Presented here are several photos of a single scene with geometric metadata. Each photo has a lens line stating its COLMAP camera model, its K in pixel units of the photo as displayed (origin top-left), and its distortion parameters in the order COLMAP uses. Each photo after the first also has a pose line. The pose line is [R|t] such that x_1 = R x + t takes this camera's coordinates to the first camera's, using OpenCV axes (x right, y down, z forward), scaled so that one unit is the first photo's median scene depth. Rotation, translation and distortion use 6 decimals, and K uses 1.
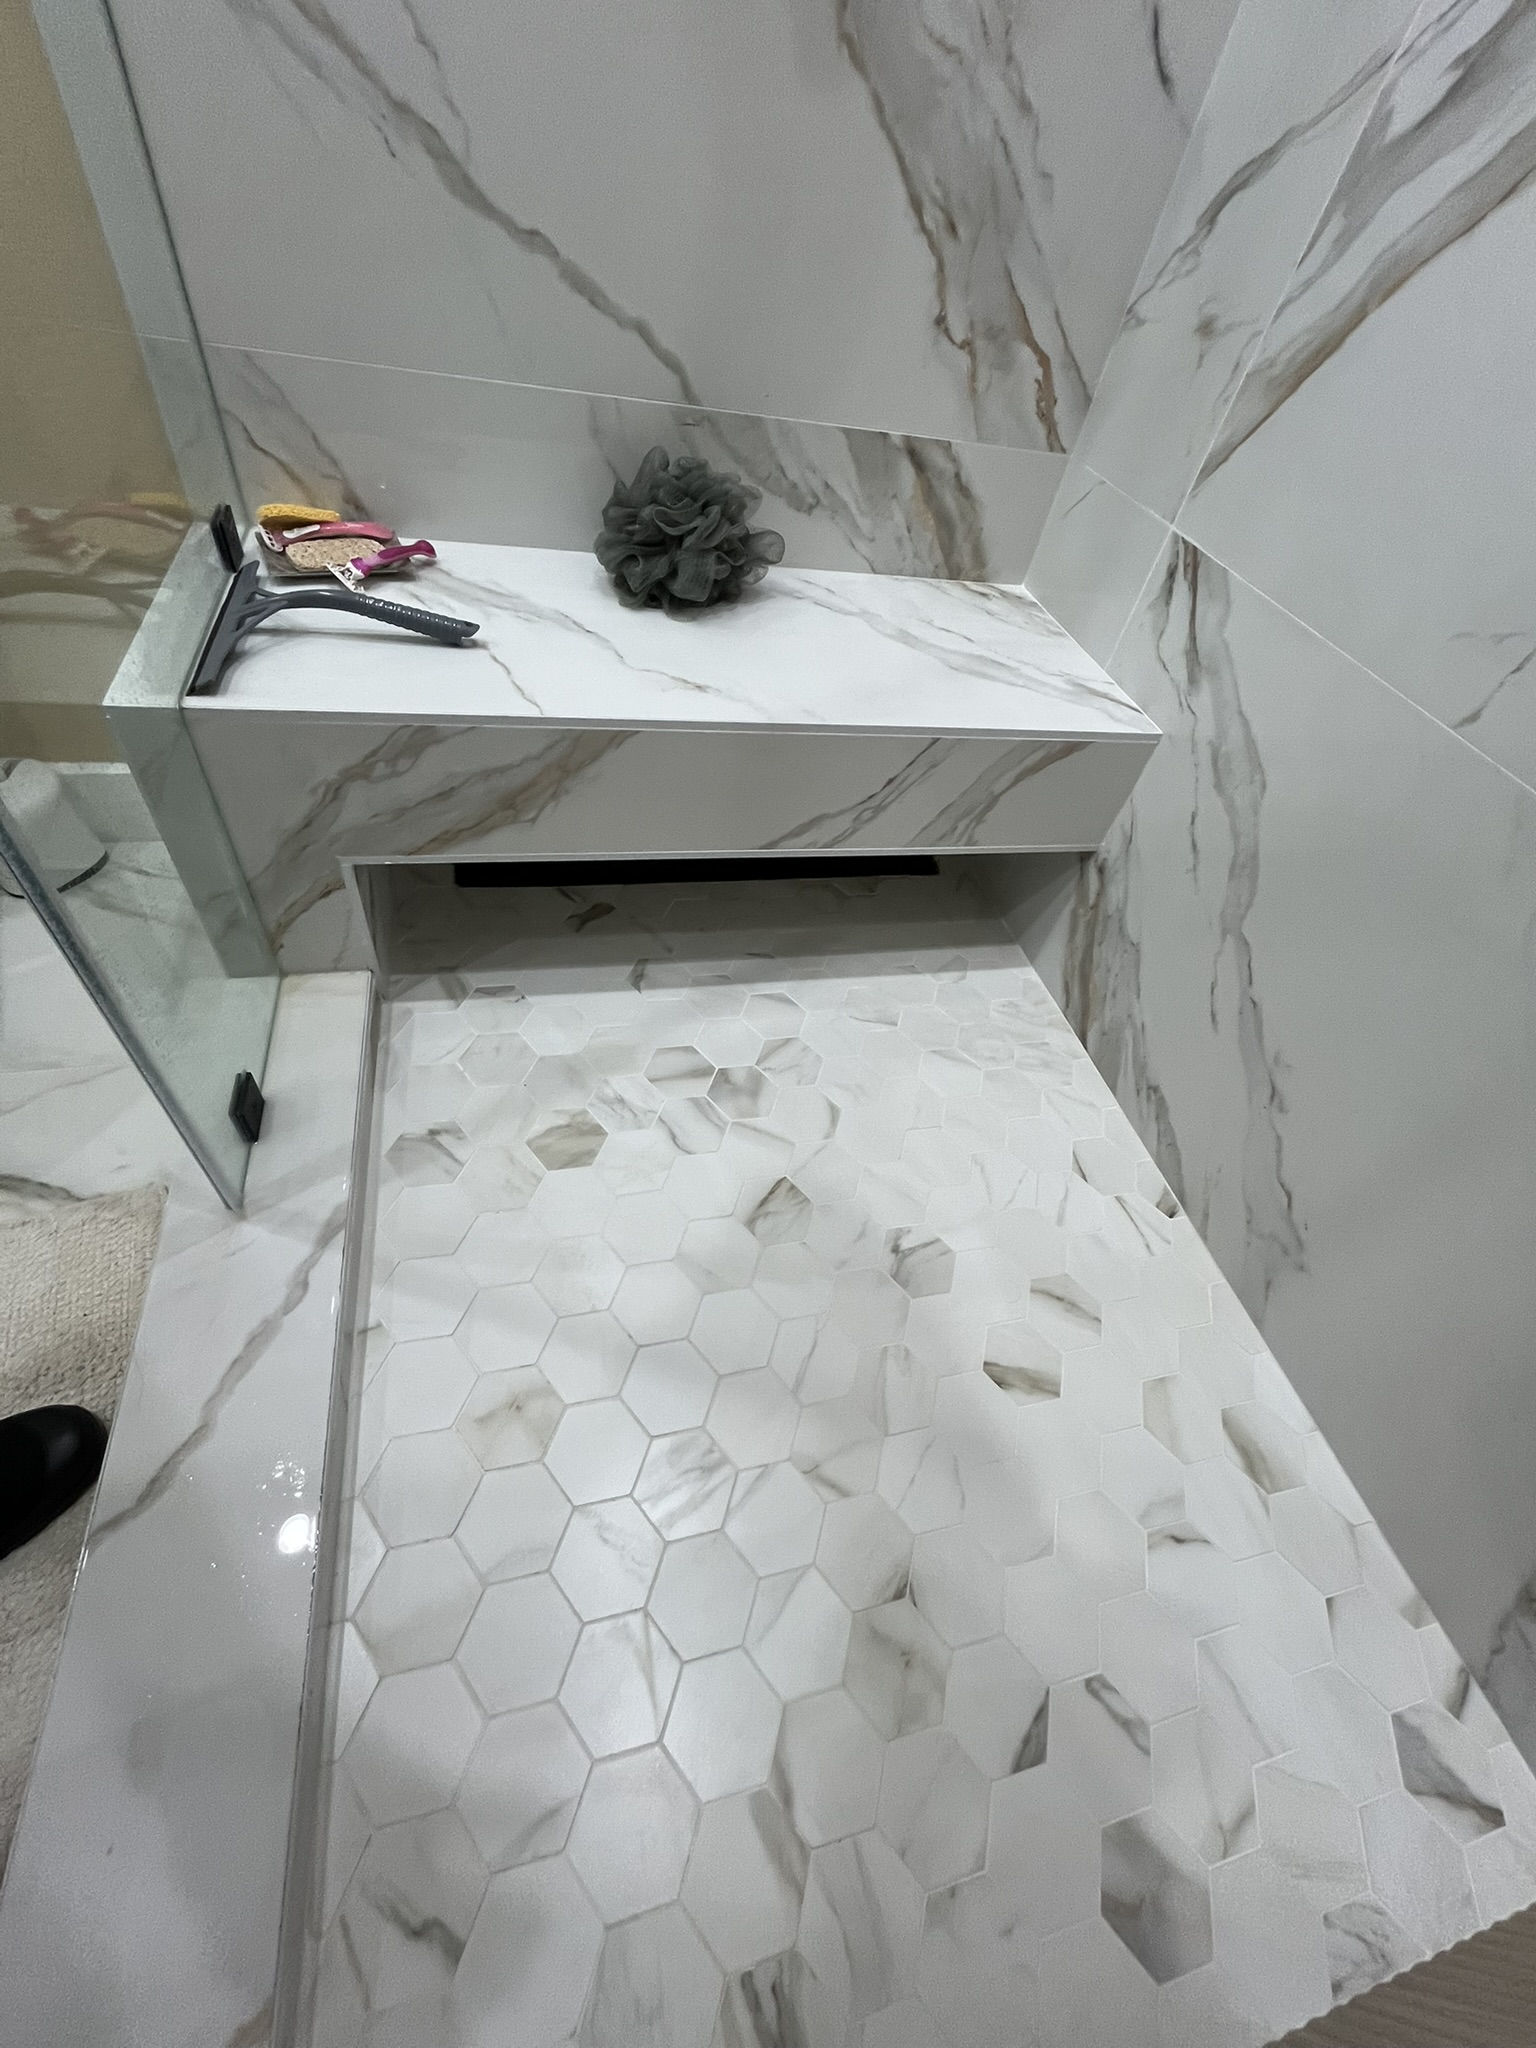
lens RADIAL K [[829.2, 0, 770.0], [0, 829.2, 1019.7], [0, 0, 1]] dist [-0.002496, -0.000066]
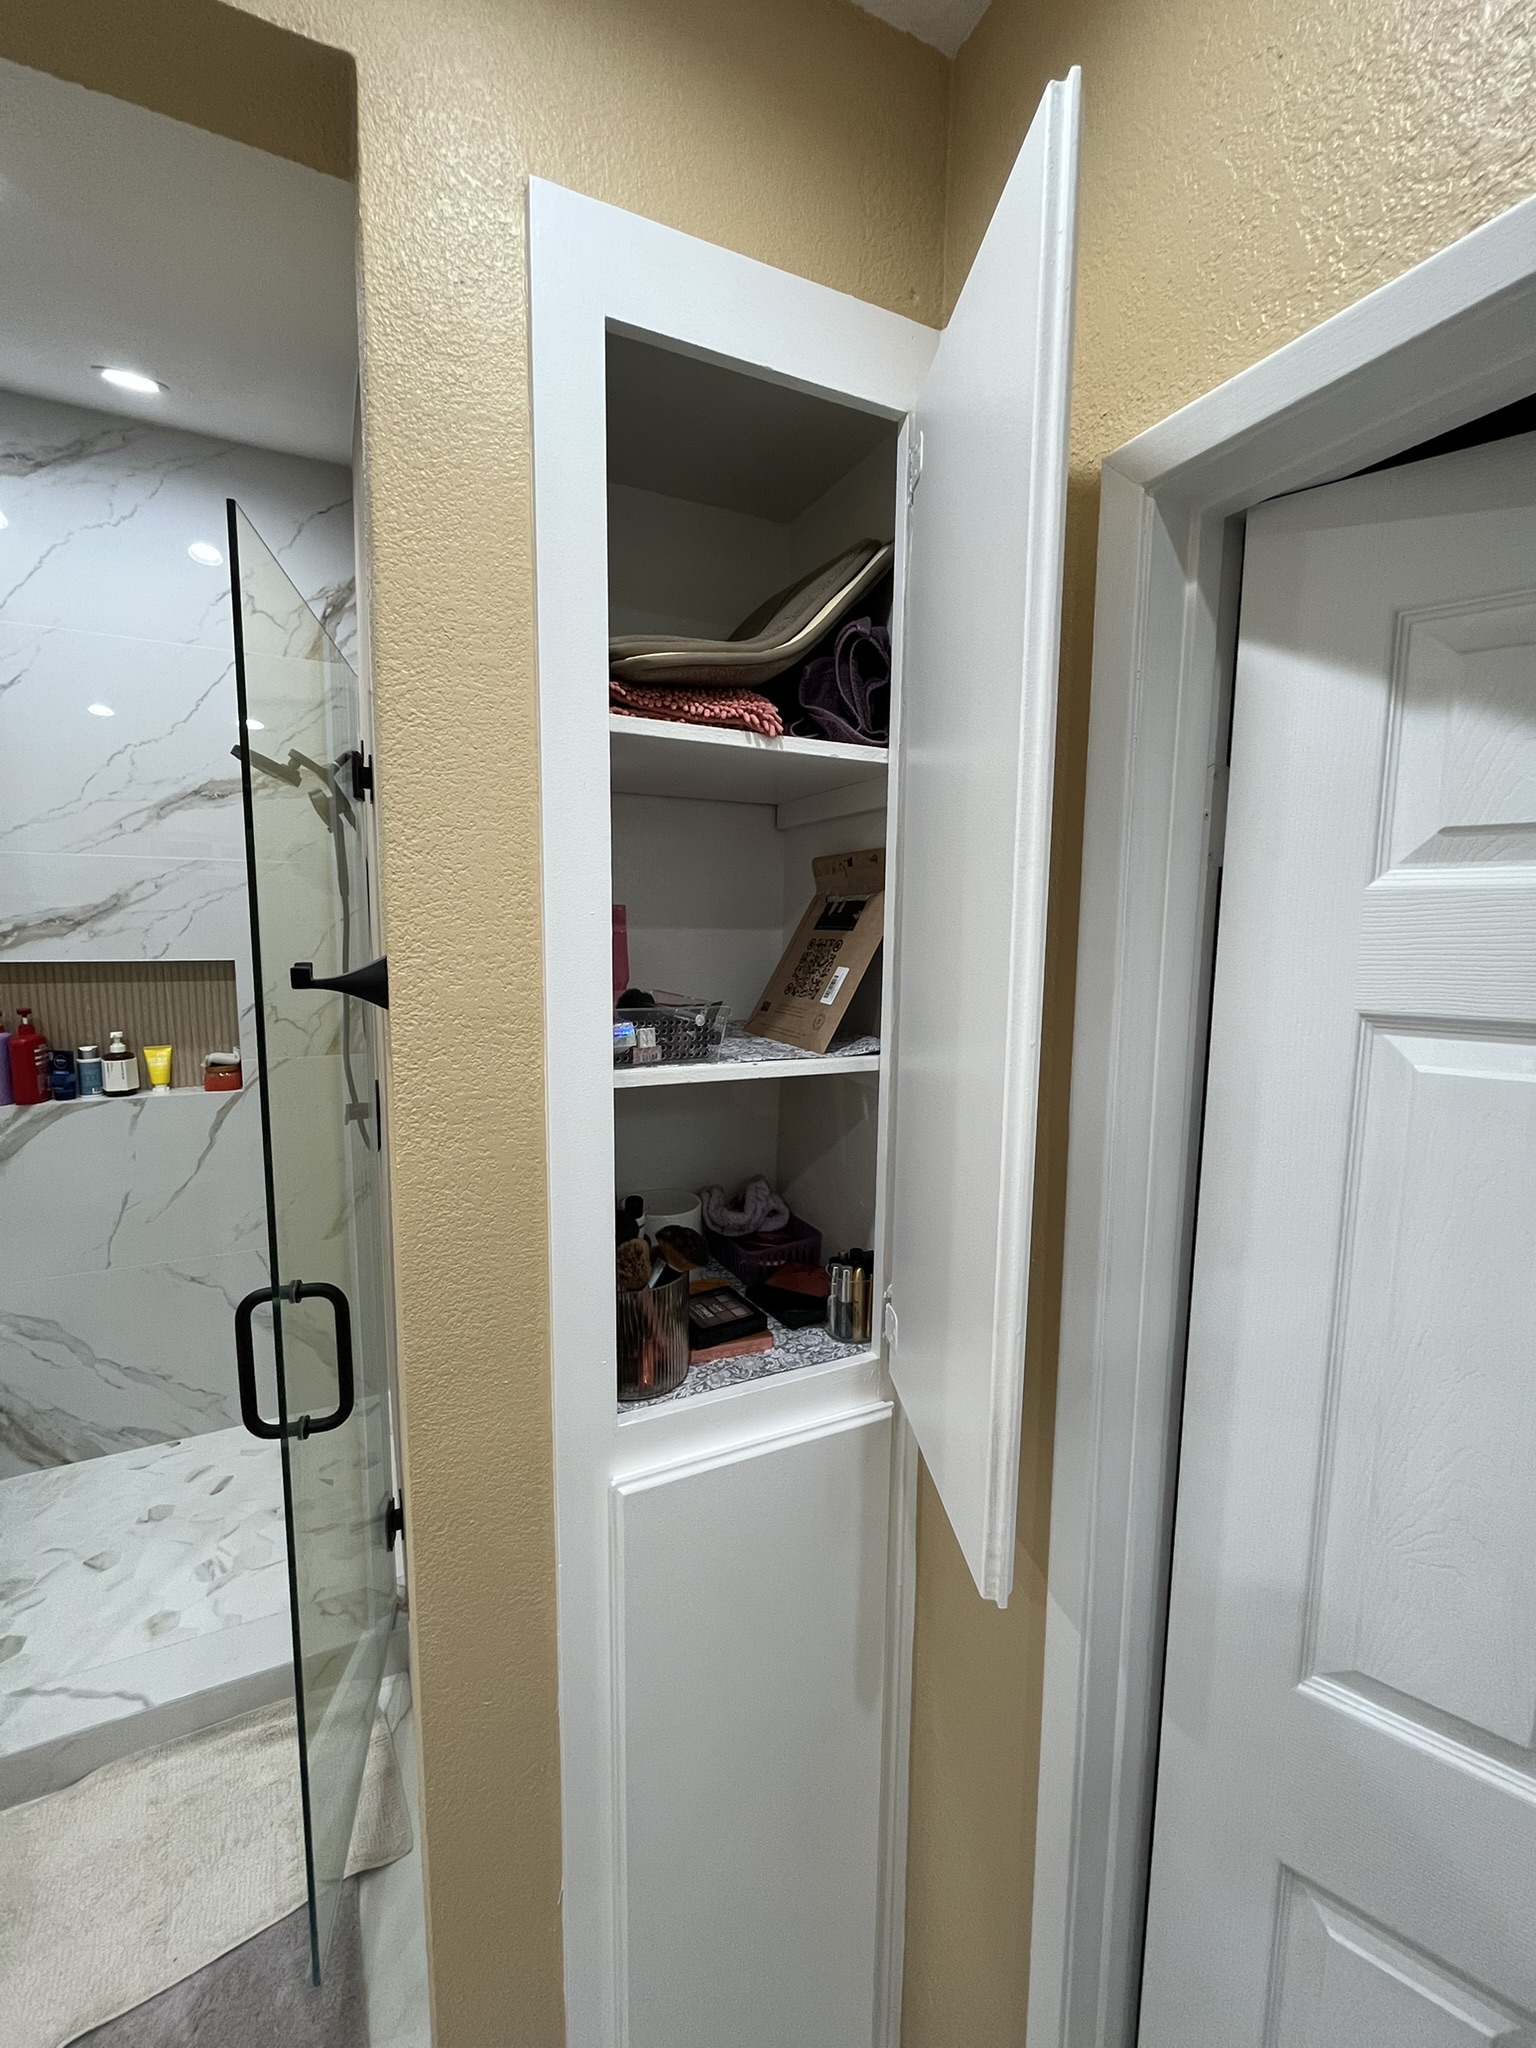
lens RADIAL K [[829.2, 0, 766.5], [0, 829.2, 1023.1], [0, 0, 1]] dist [-0.002496, -0.000066]
pose [[-0.206397, -0.276615, 0.938554, -2.007661], [0.700723, 0.627696, 0.339094, -0.174257], [-0.682925, 0.727655, 0.064276, -1.378680]]
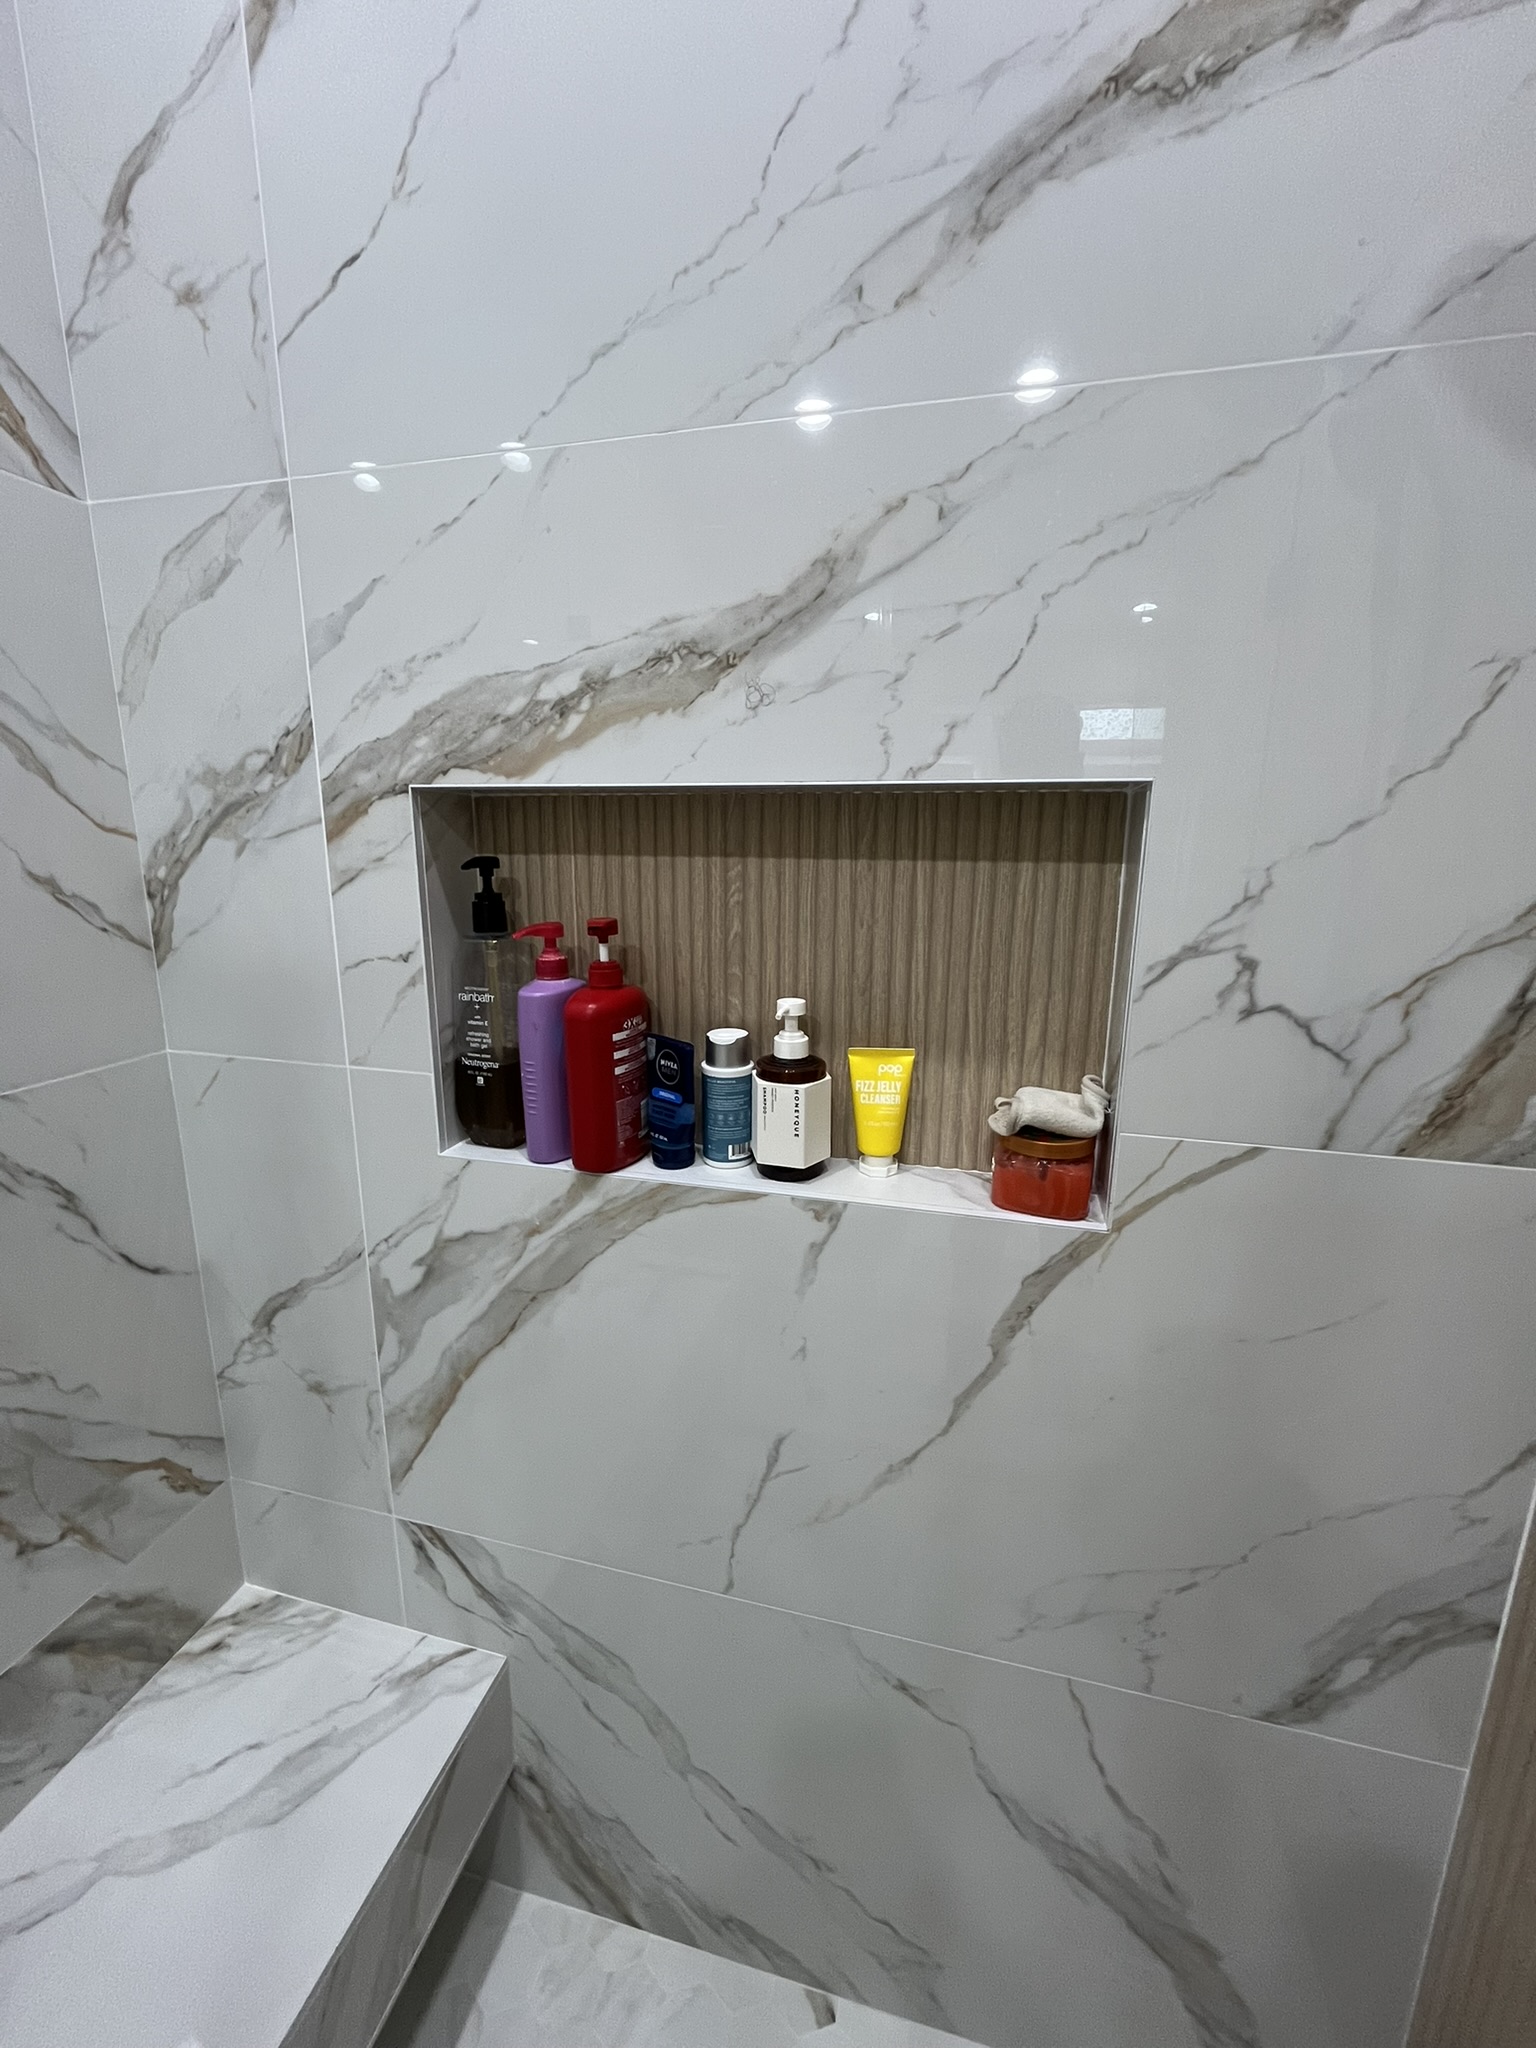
lens RADIAL K [[829.2, 0, 766.3], [0, 829.2, 1021.4], [0, 0, 1]] dist [-0.002496, -0.000066]
pose [[0.463008, -0.339516, 0.818751, 0.041433], [0.706309, 0.699400, -0.109397, -0.601301], [-0.535492, 0.628942, 0.563631, -0.300701]]
